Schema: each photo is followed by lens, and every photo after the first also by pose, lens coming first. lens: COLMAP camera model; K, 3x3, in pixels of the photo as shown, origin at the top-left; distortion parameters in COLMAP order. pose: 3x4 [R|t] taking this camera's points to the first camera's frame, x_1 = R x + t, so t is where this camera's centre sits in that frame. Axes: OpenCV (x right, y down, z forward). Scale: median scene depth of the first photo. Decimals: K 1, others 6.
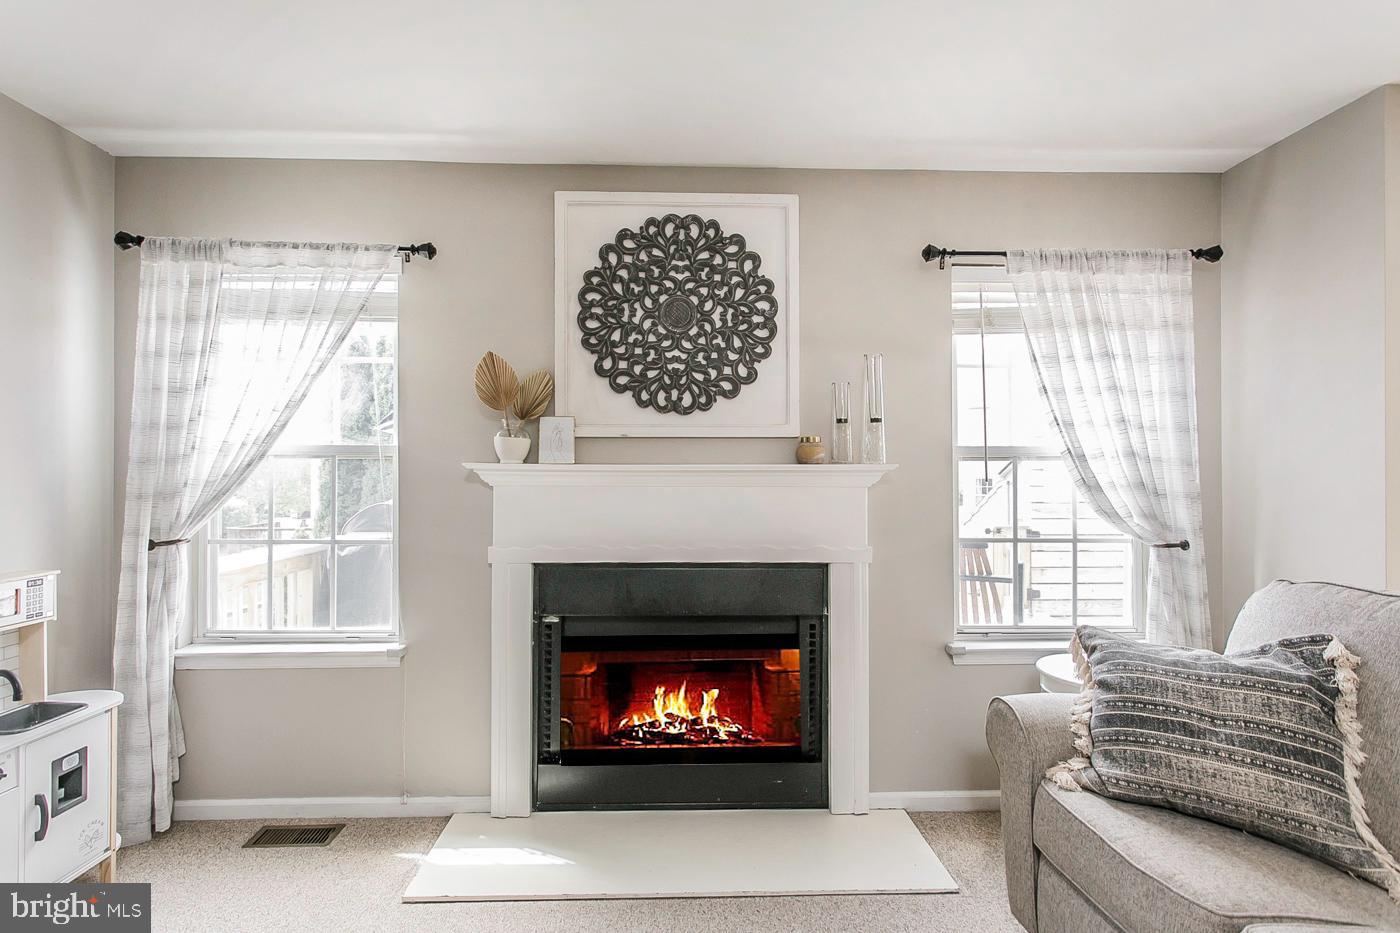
lens RADIAL K [[696.5, 0, 695.2], [0, 696.5, 462.1], [0, 0, 1]] dist [-0.010608, 0.006356]
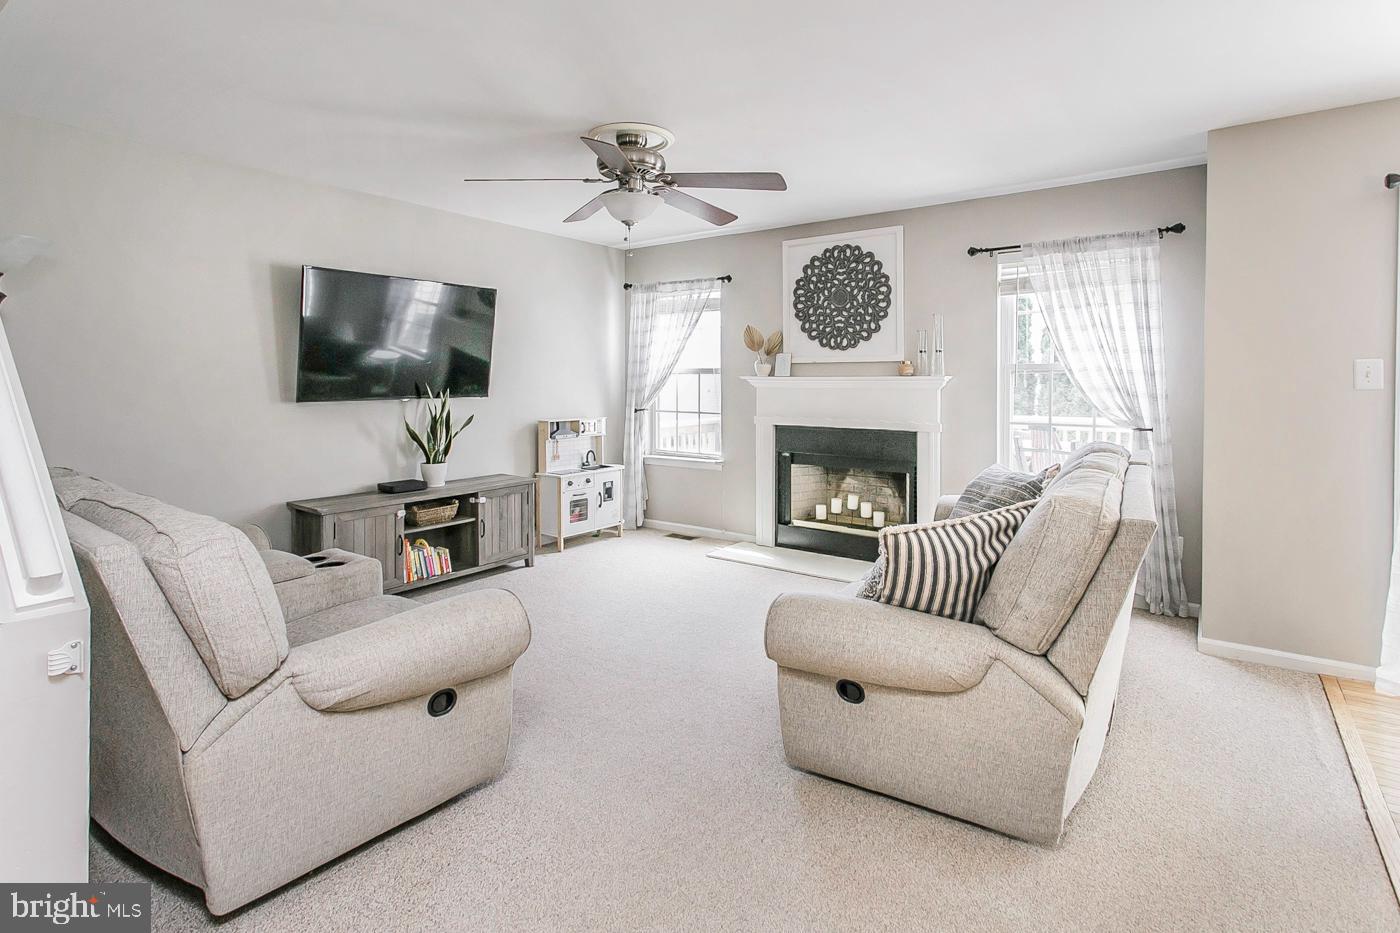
lens RADIAL K [[696.5, 0, 690.8], [0, 696.5, 372.6], [0, 0, 1]] dist [-0.010608, 0.006356]
pose [[0.781478, -0.006960, -0.623893, 0.844309], [0.010168, 0.999947, 0.001581, -0.014509], [0.623849, -0.007579, 0.781508, -0.745695]]
